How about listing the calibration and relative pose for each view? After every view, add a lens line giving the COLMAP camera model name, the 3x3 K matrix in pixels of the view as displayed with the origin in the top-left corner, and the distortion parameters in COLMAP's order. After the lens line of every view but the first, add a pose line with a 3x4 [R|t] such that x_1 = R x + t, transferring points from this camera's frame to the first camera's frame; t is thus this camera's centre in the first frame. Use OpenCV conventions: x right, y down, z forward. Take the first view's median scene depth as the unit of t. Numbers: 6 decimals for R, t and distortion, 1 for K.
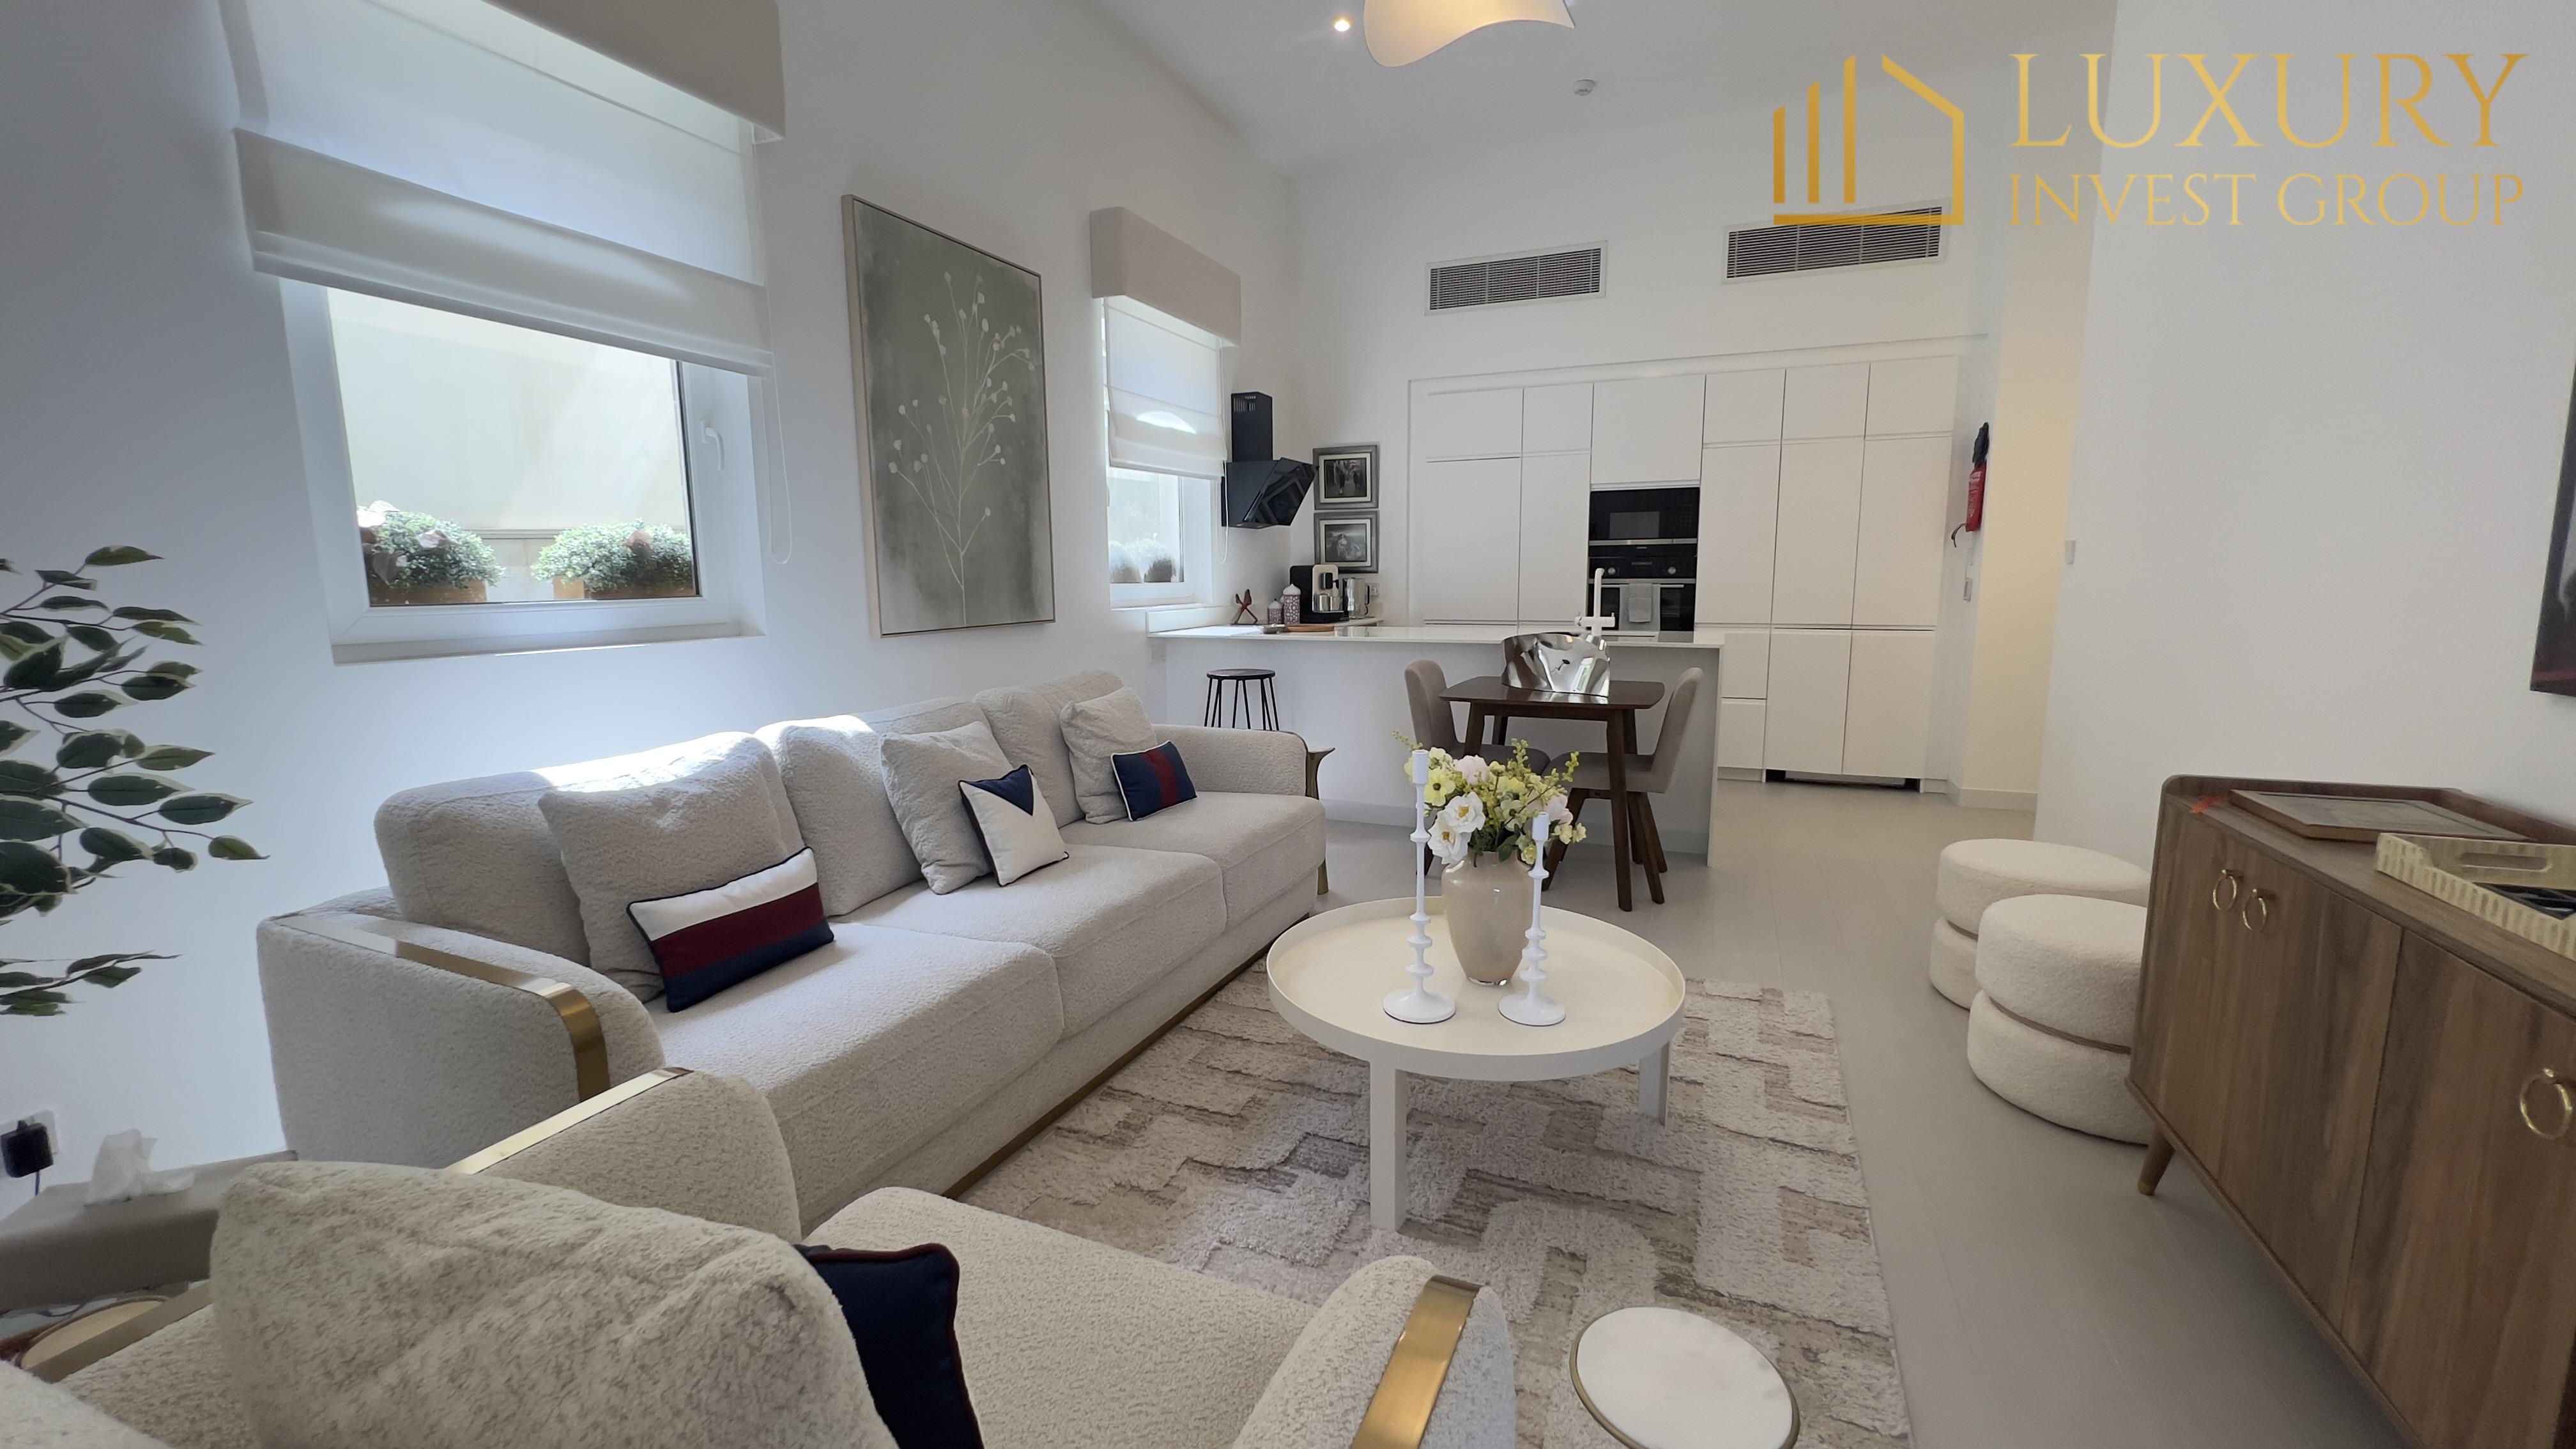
lens RADIAL K [[1027.6, 0, 1276.1], [0, 1027.6, 715.2], [0, 0, 1]] dist [0.002183, 0.000140]
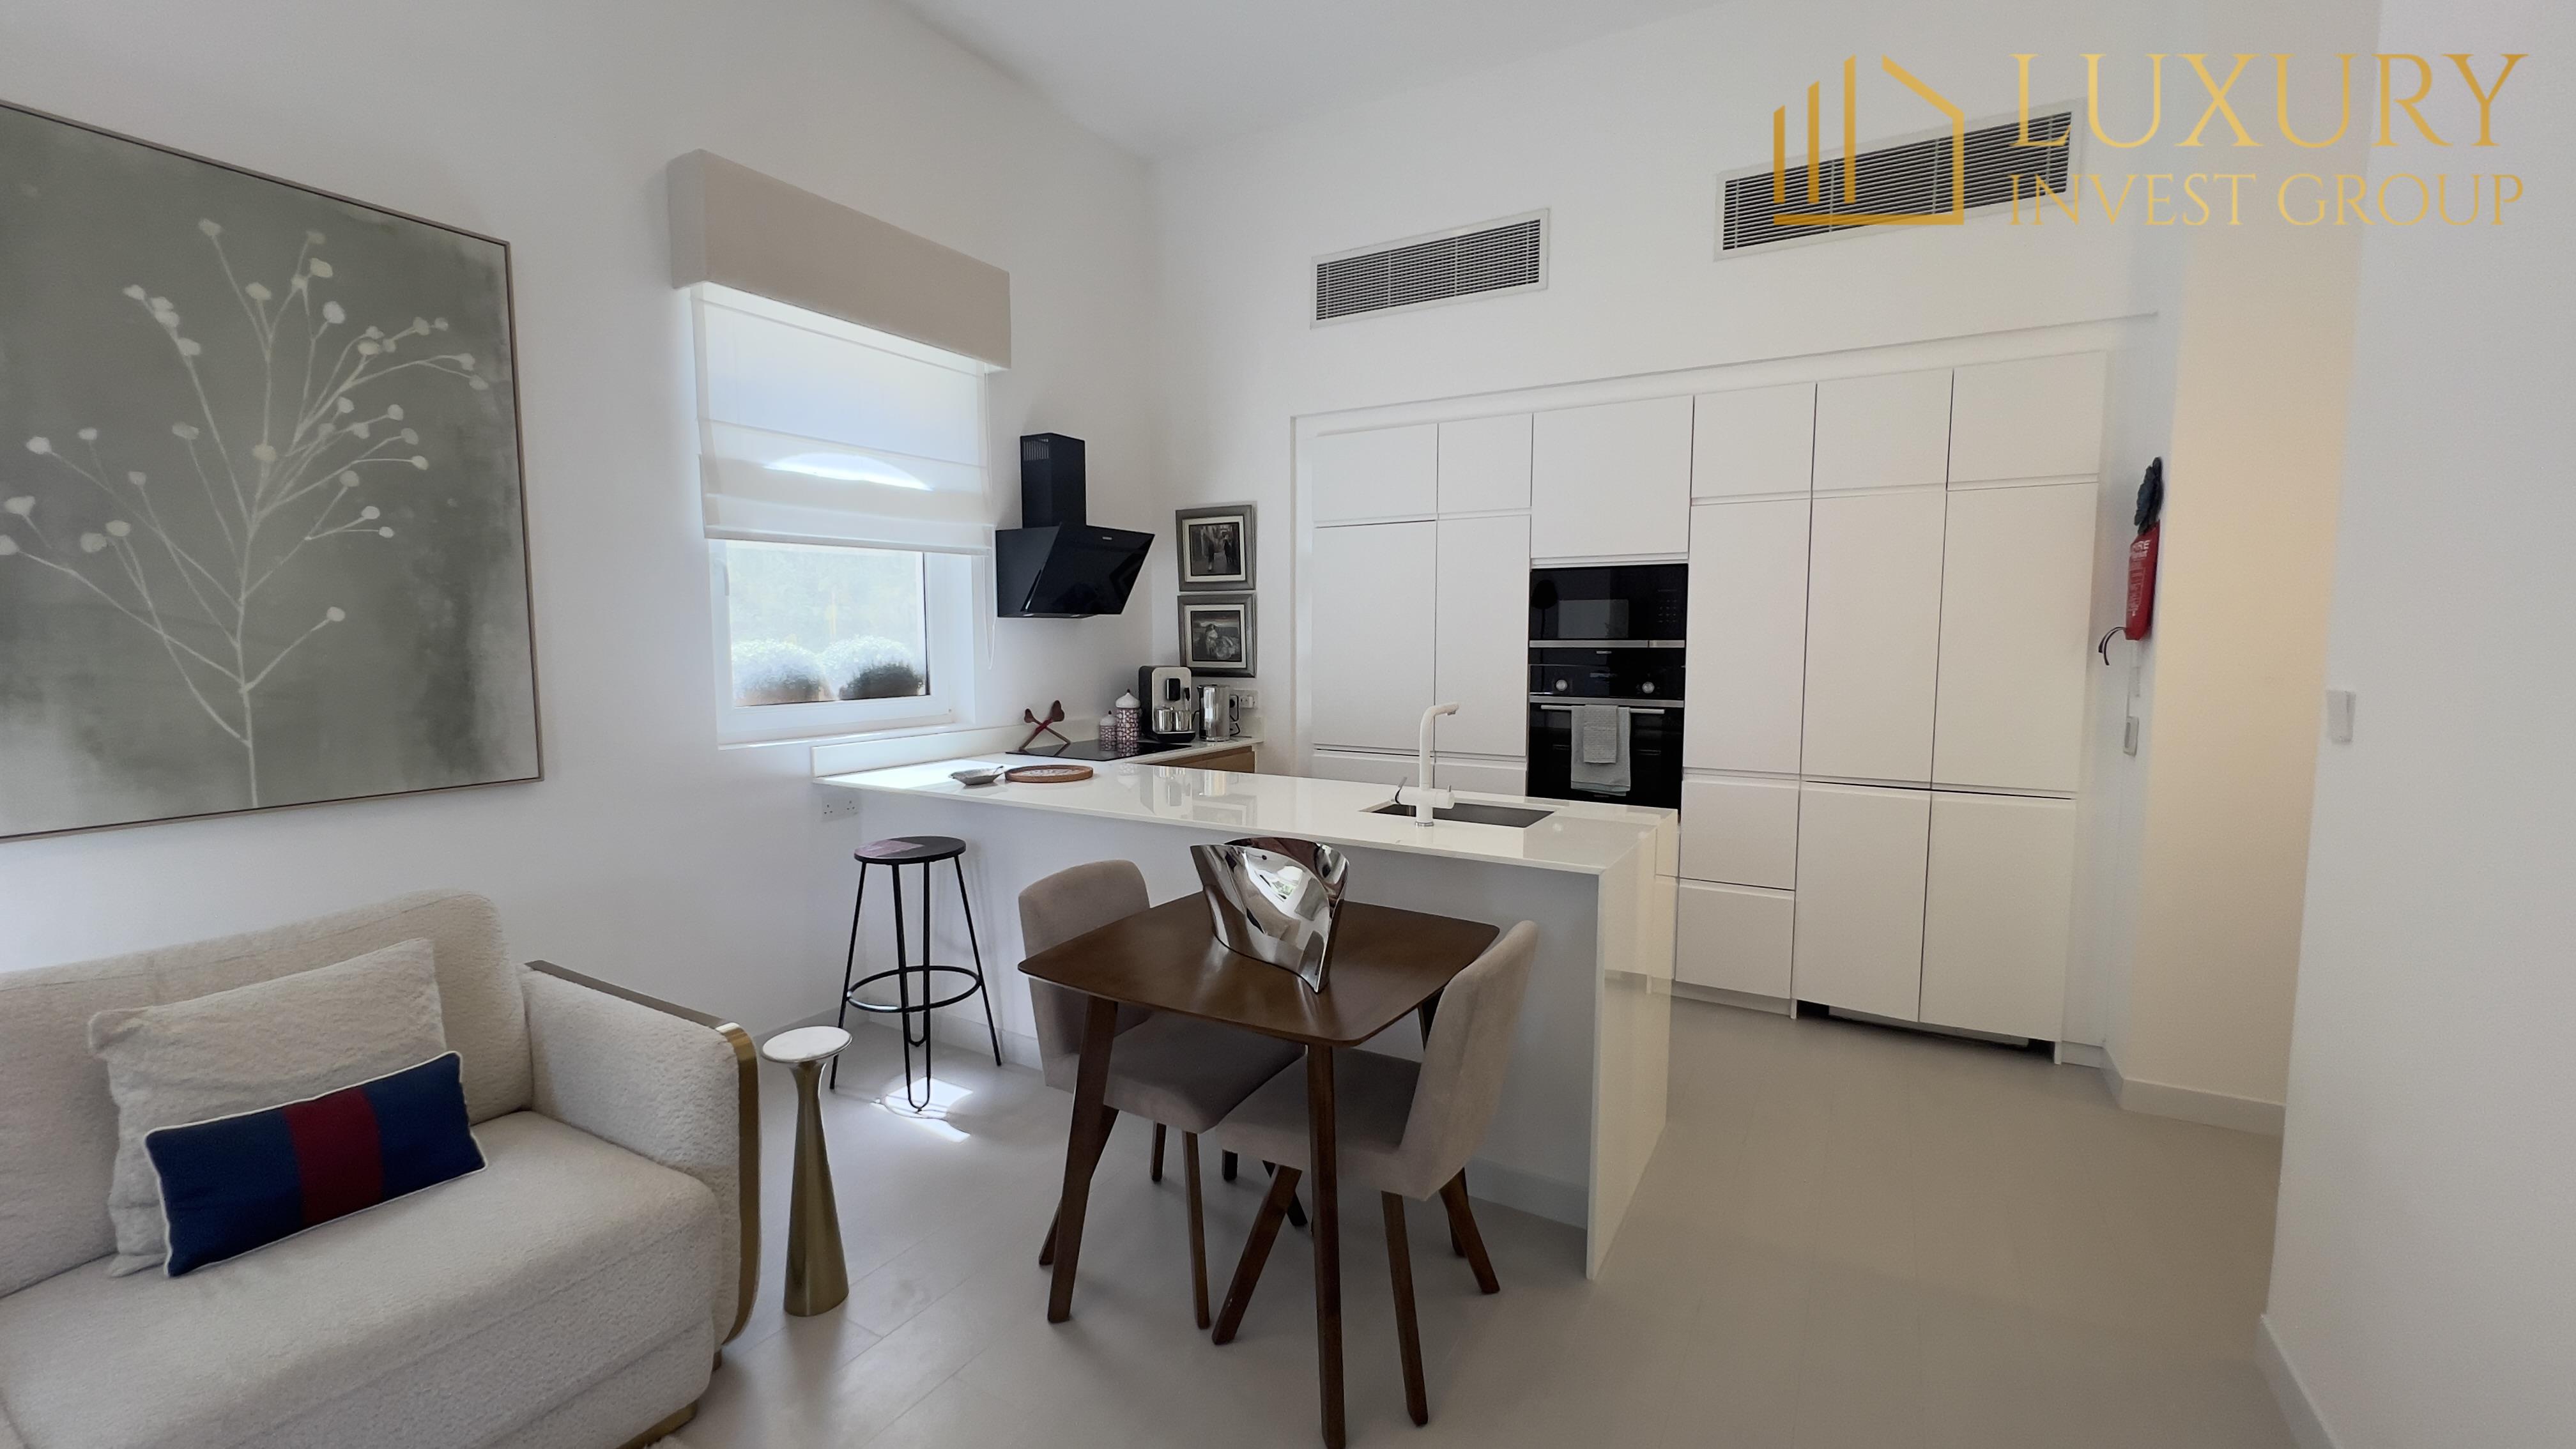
lens RADIAL K [[1027.6, 0, 1275.5], [0, 1027.6, 719.5], [0, 0, 1]] dist [0.002183, 0.000140]
pose [[0.991578, 0.019465, -0.128036, 0.259356], [-0.026408, 0.998259, -0.052749, -0.087992], [0.126786, 0.055686, 0.990366, 0.349425]]
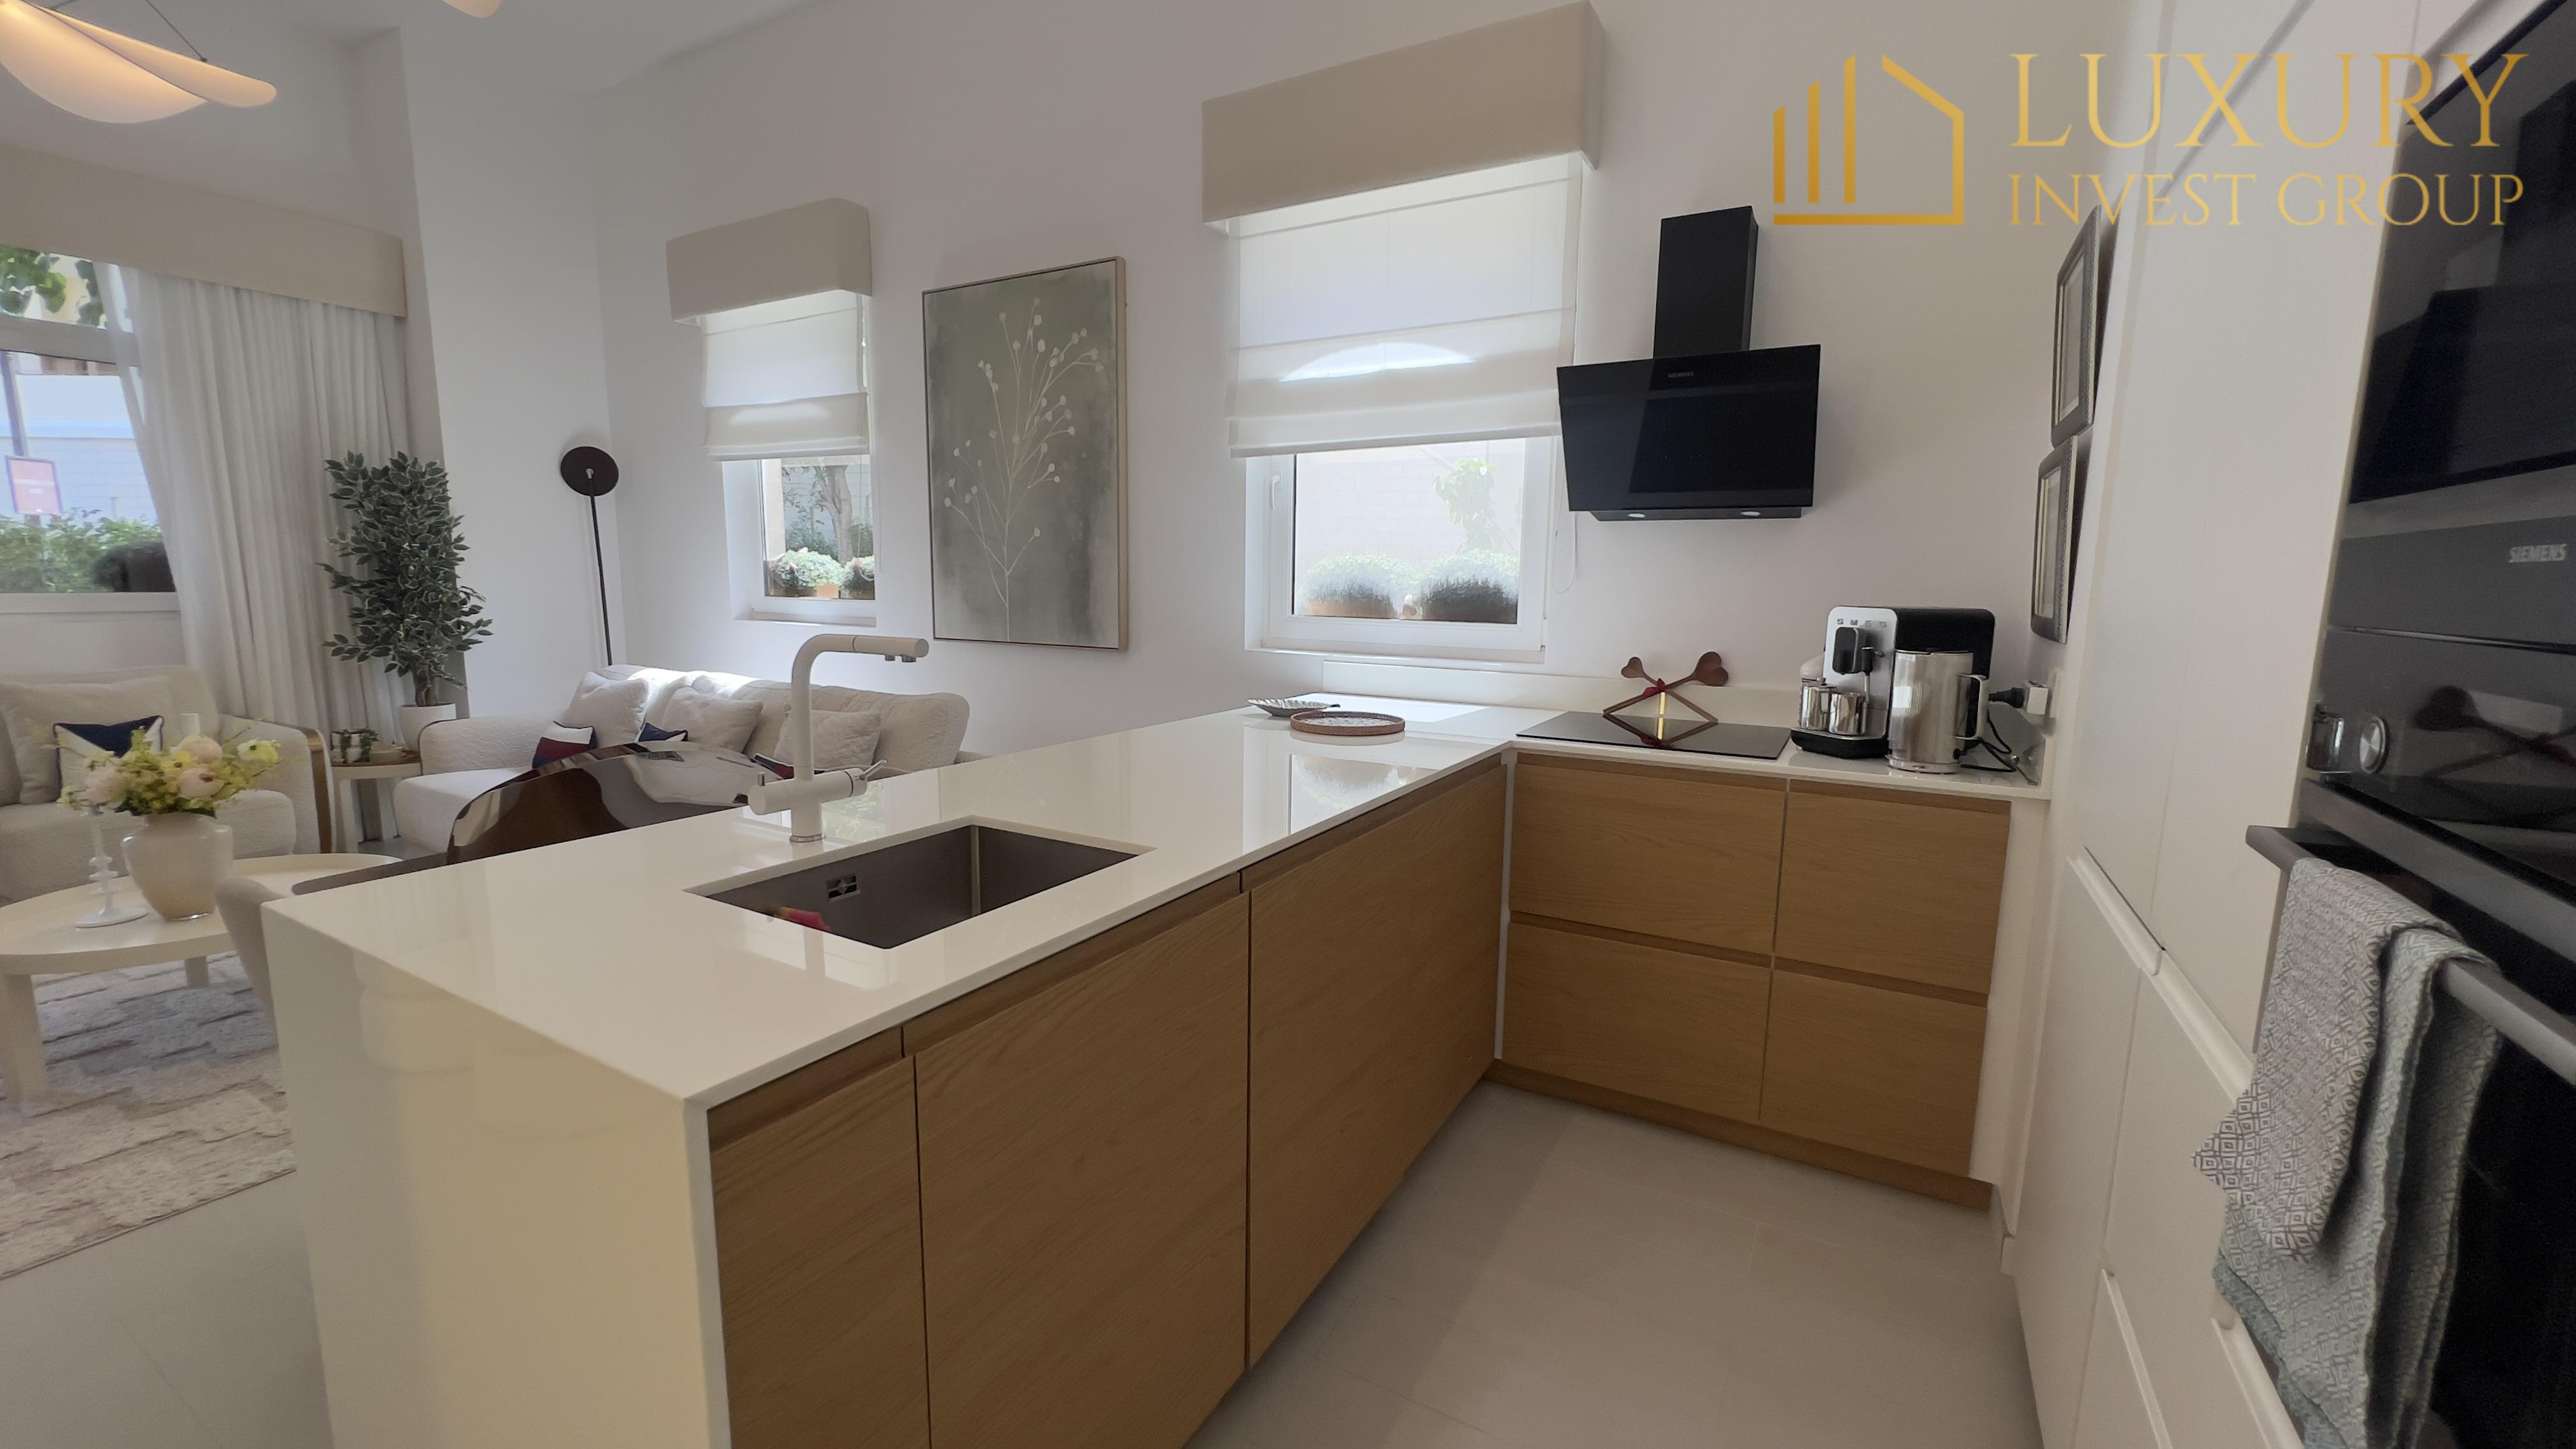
lens RADIAL K [[1027.6, 0, 1274.0], [0, 1027.6, 716.6], [0, 0, 1]] dist [0.002183, 0.000140]
pose [[-0.120882, 0.147325, -0.981674, 0.527689], [-0.149760, 0.974900, 0.164749, -0.165318], [0.981305, 0.166930, -0.095784, 1.006234]]
